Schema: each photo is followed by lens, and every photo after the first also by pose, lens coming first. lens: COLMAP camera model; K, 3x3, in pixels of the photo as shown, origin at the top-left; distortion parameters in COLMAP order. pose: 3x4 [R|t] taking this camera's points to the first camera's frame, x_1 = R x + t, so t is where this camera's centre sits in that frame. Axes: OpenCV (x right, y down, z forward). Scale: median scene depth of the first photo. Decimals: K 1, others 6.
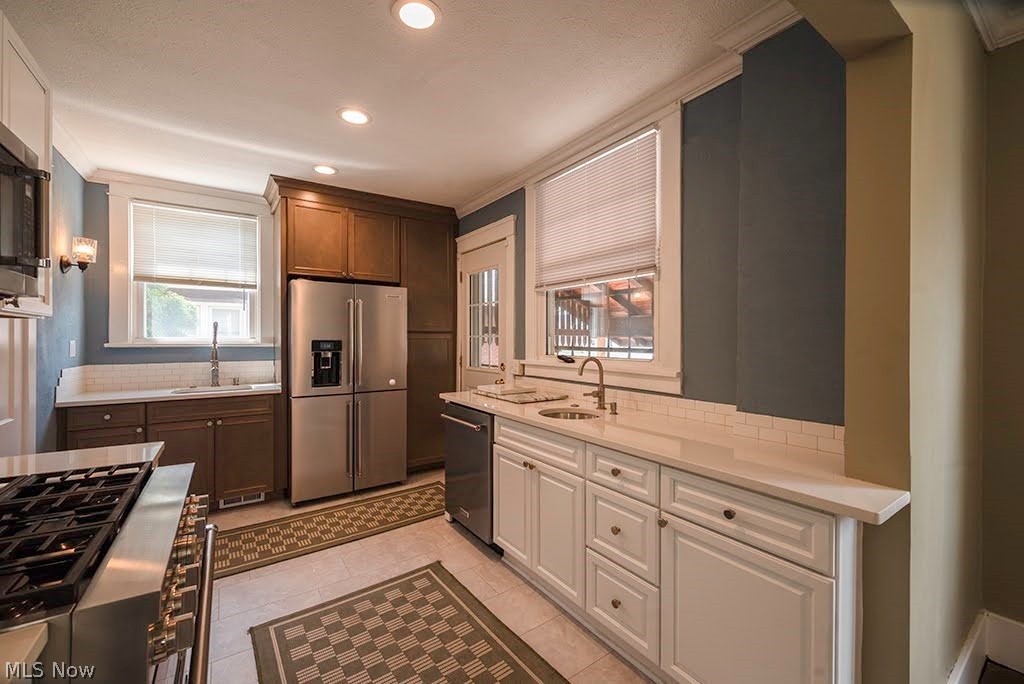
lens RADIAL K [[423.0, 0, 506.6], [0, 423.0, 338.2], [0, 0, 1]] dist [-0.002045, -0.000191]
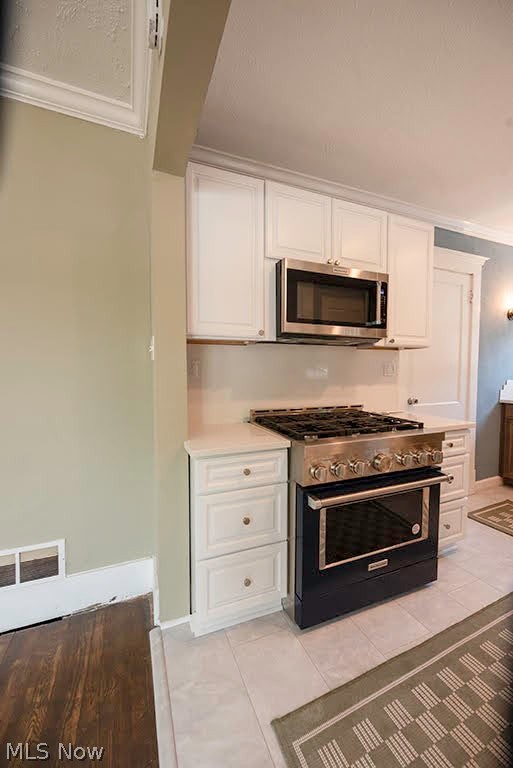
lens RADIAL K [[317.3, 0, 256.5], [0, 317.3, 384.0], [0, 0, 1]] dist [-0.002045, -0.000191]
pose [[-0.209403, 0.040728, -0.976981, 0.265629], [0.000061, 0.999133, 0.041638, 0.032518], [0.977829, 0.008659, -0.209224, 0.277352]]
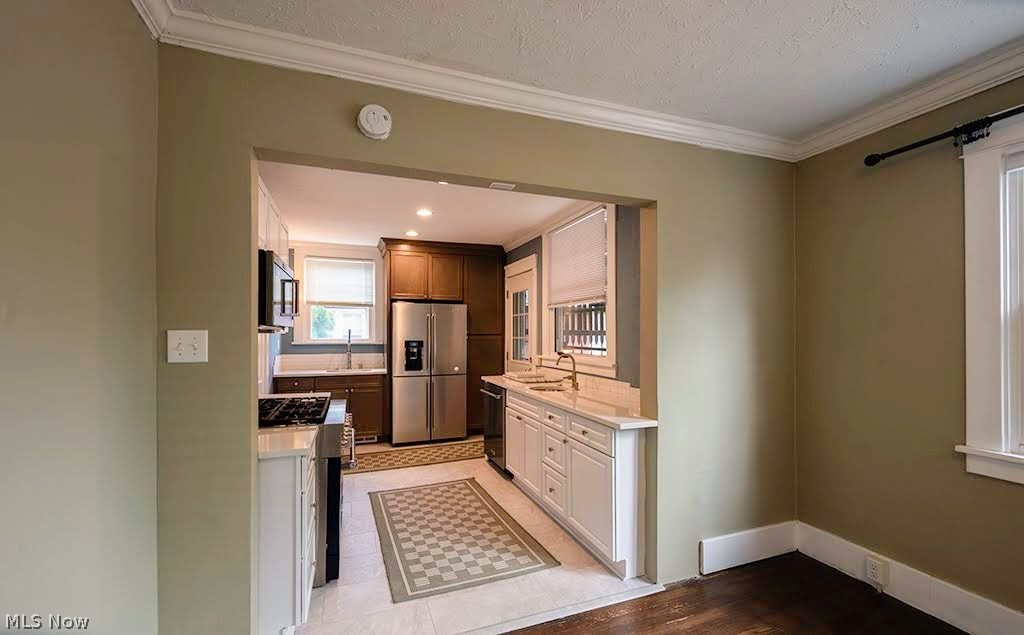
lens RADIAL K [[415.7, 0, 511.1], [0, 415.7, 333.4], [0, 0, 1]] dist [0.000987, 0.000029]
pose [[0.976786, 0.002121, -0.214208, 0.268064], [-0.002327, 0.999997, -0.000709, -0.023484], [0.214206, 0.001191, 0.976788, -0.443949]]
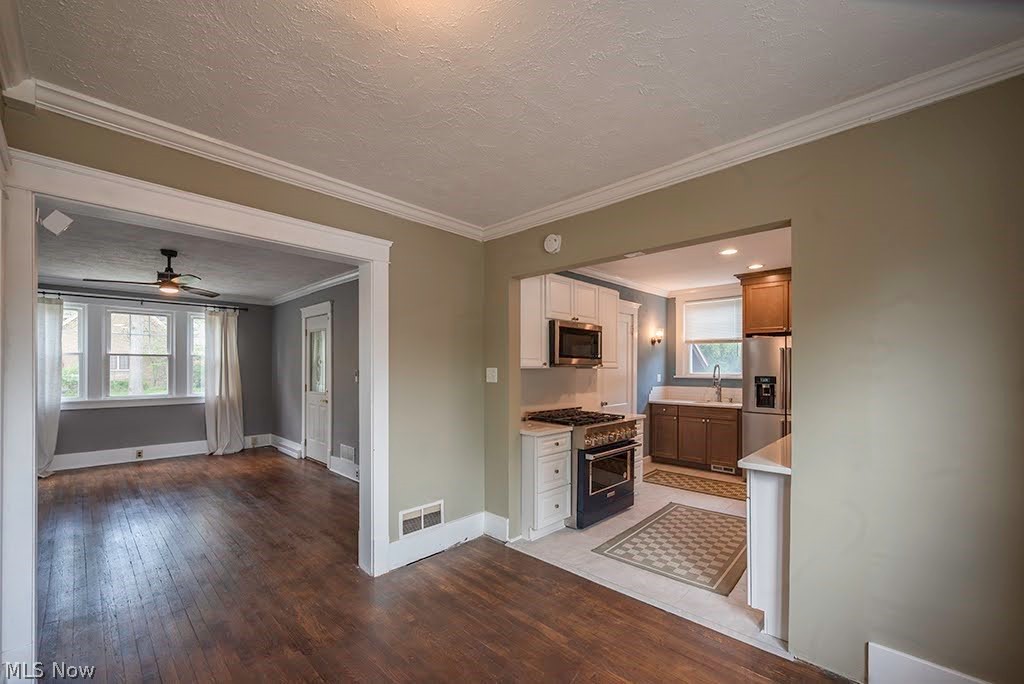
lens RADIAL K [[455.8, 0, 510.4], [0, 455.8, 367.0], [0, 0, 1]] dist [-0.000909, -0.000094]
pose [[0.210459, 0.000212, -0.977603, 1.020081], [-0.001796, 0.999998, -0.000169, -0.028232], [0.977601, 0.001791, 0.210459, -0.233320]]
